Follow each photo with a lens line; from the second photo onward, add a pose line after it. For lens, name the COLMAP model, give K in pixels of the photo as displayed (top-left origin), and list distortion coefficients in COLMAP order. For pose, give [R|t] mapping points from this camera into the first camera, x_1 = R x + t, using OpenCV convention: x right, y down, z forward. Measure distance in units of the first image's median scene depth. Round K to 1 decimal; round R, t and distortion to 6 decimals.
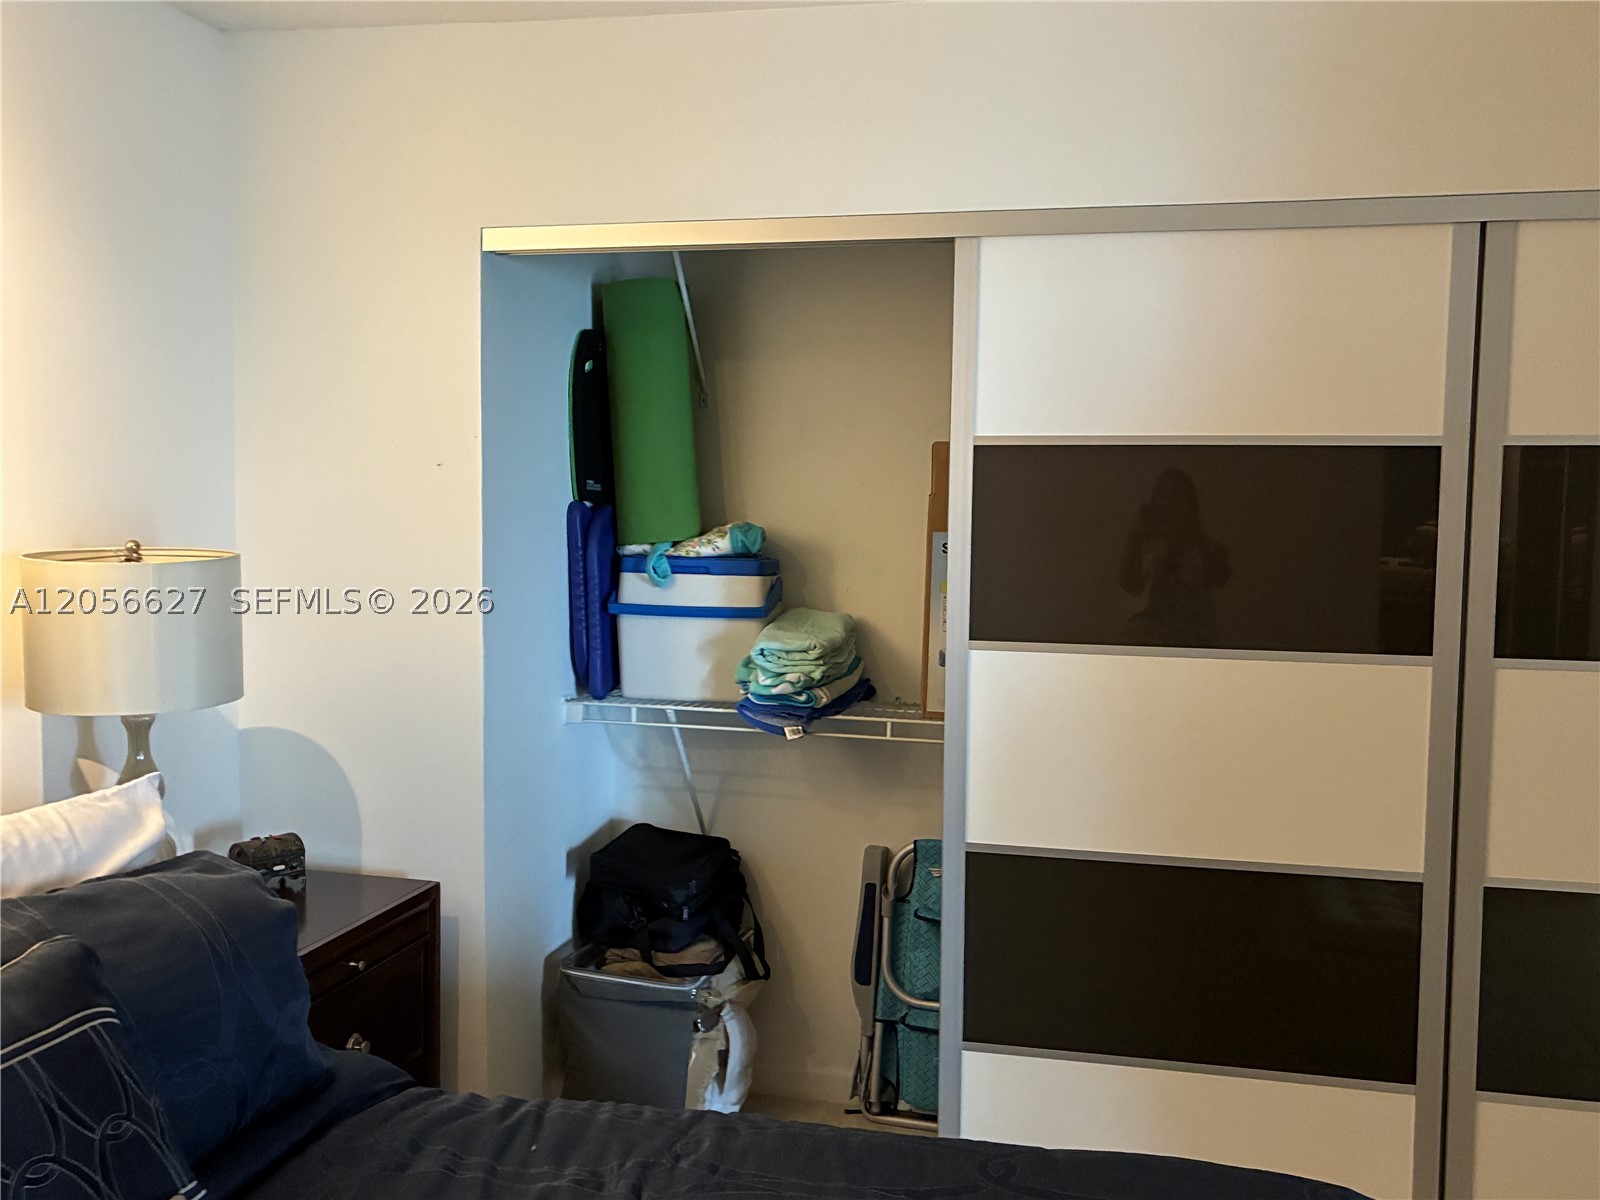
lens RADIAL K [[1471.4, 0, 800.0], [0, 1471.4, 600.0], [0, 0, 1]] dist [0.109225, -0.267716]
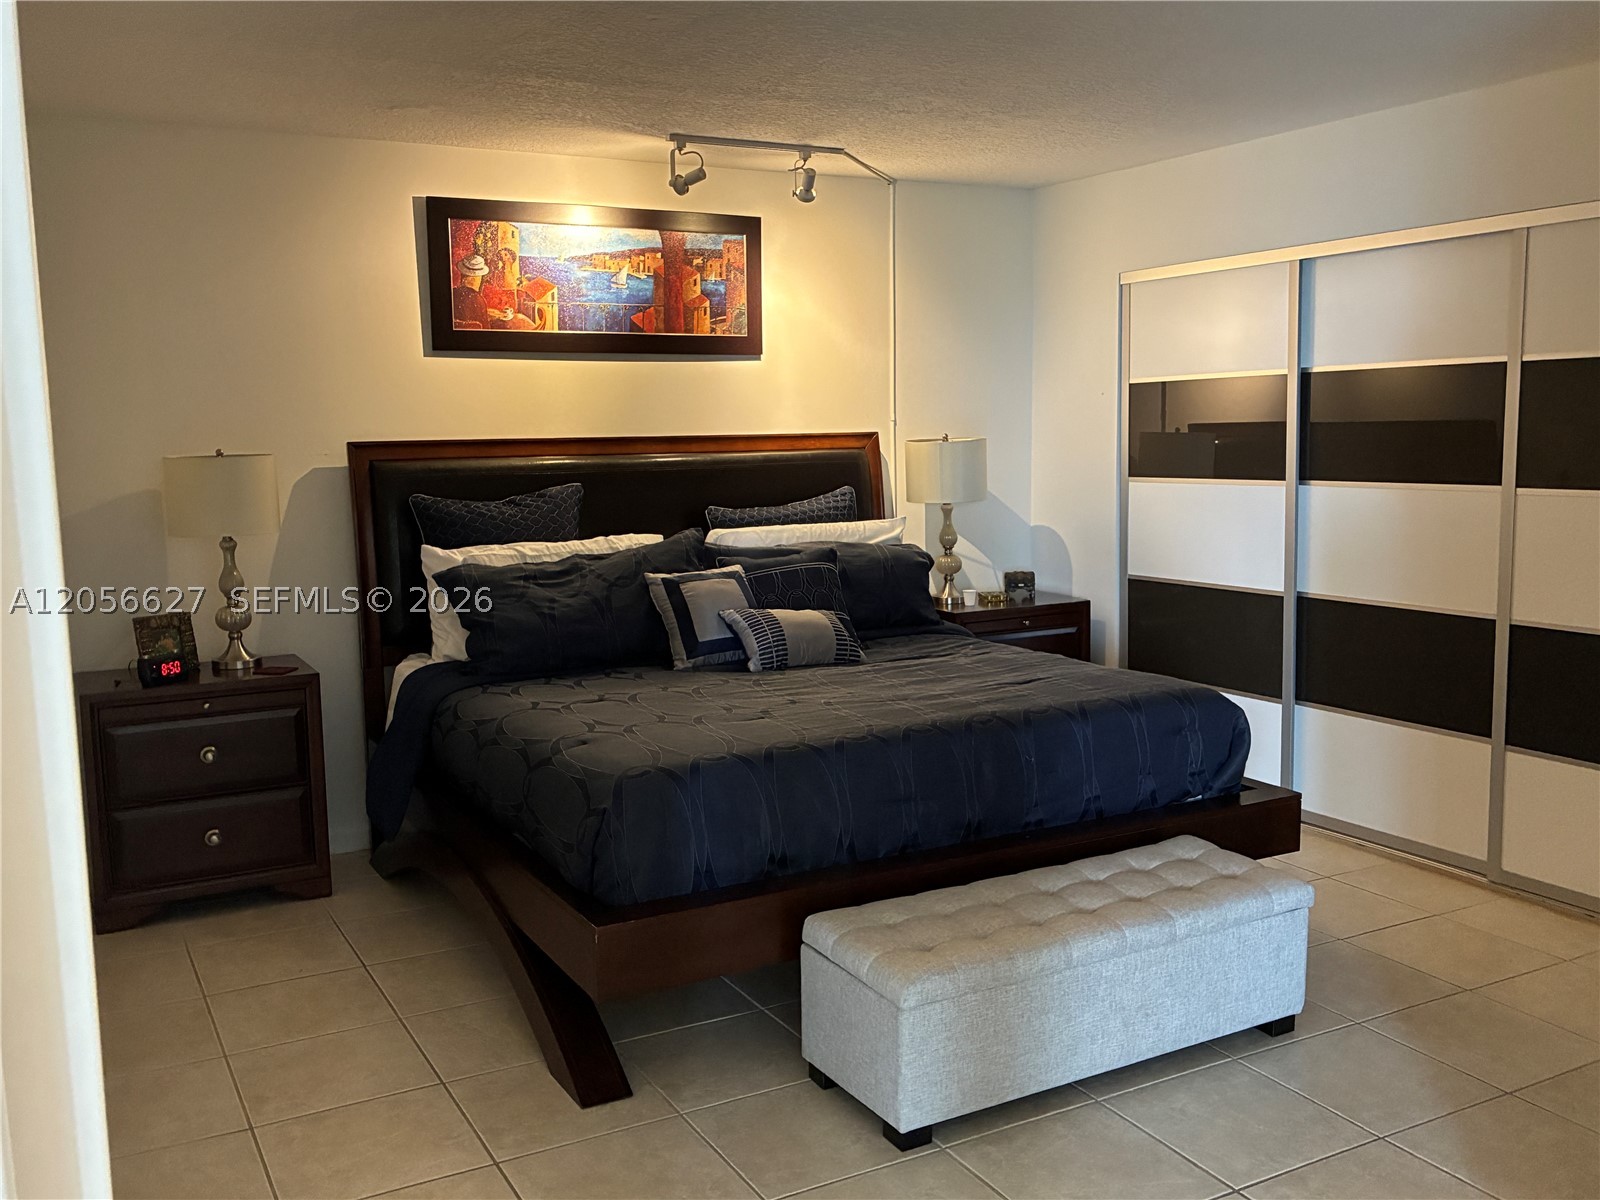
lens RADIAL K [[1471.4, 0, 800.0], [0, 1471.4, 600.0], [0, 0, 1]] dist [0.109225, -0.267716]
pose [[0.661765, 0.071156, -0.746327, 1.199850], [-0.032793, 0.997280, 0.066005, 0.078702], [0.748994, -0.019206, 0.662298, -0.775117]]
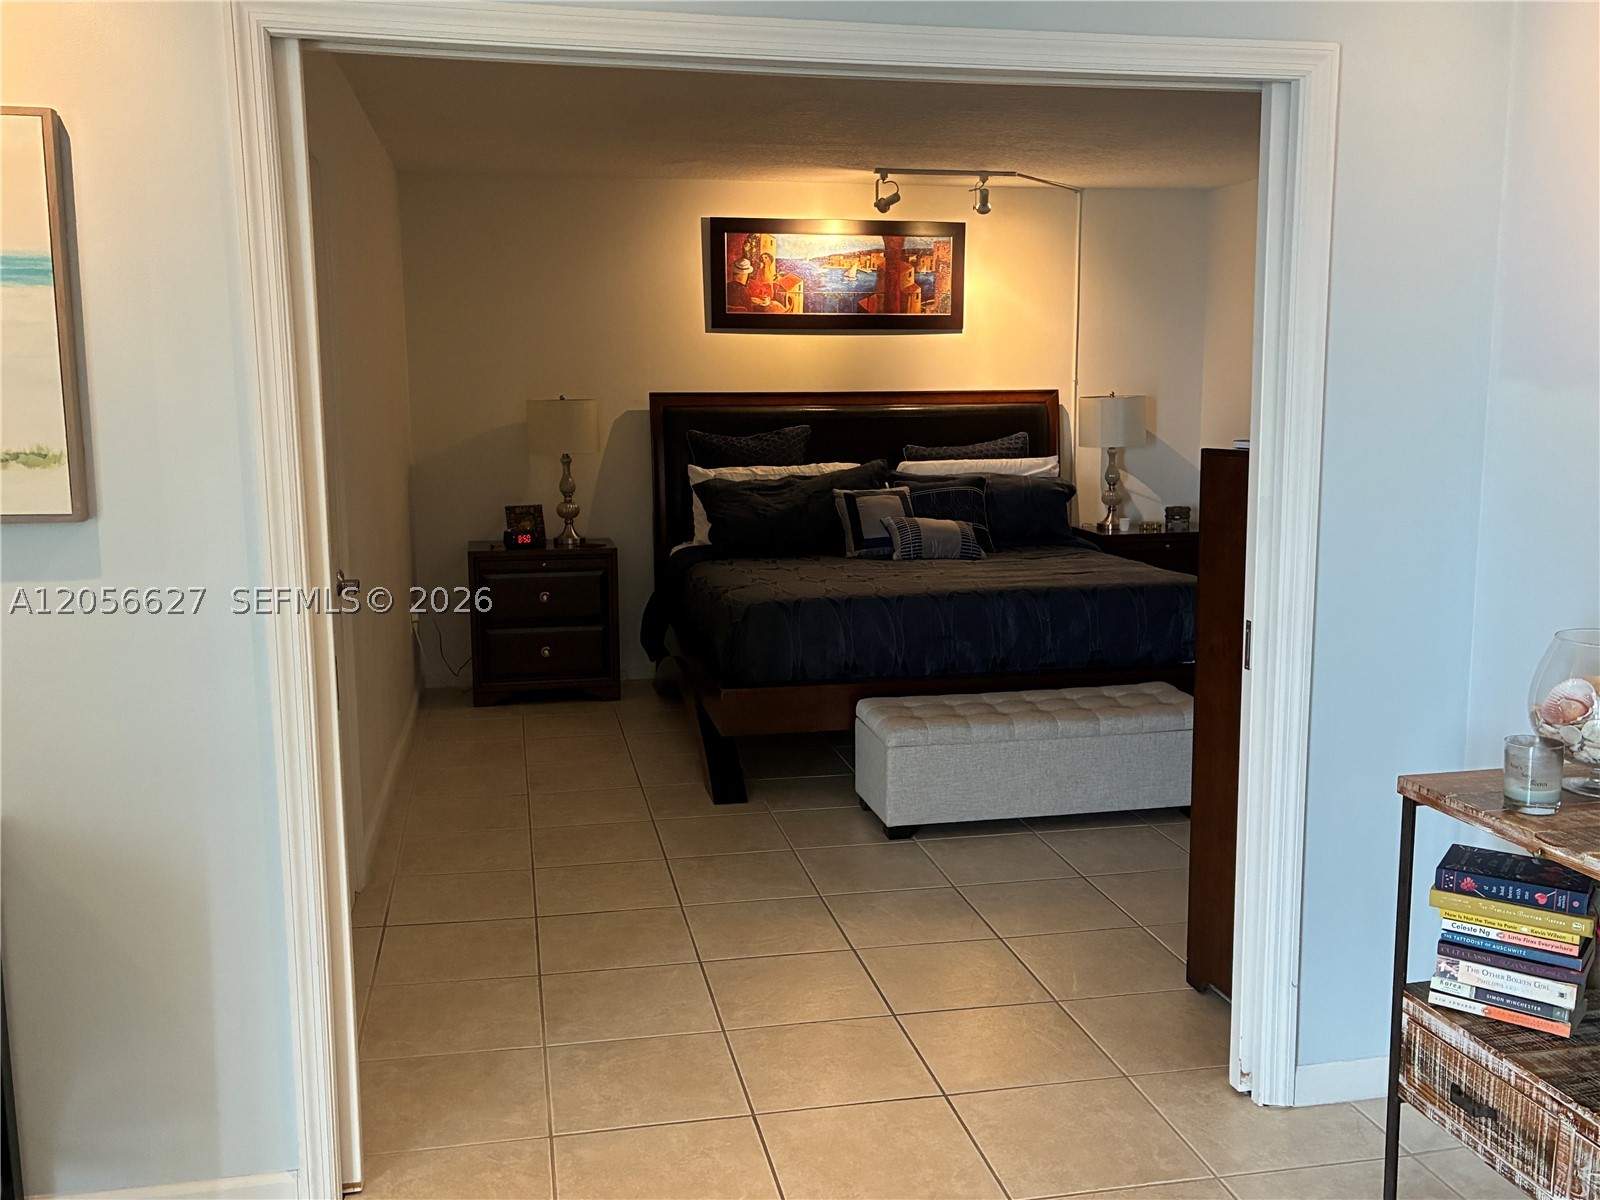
lens RADIAL K [[1458.0, 0, 800.0], [0, 1458.0, 600.0], [0, 0, 1]] dist [0.169231, -0.259929]
pose [[0.419158, 0.123157, -0.899521, 2.030025], [-0.059175, 0.992356, 0.108293, 0.092829], [0.905983, 0.007837, 0.423242, -0.840767]]
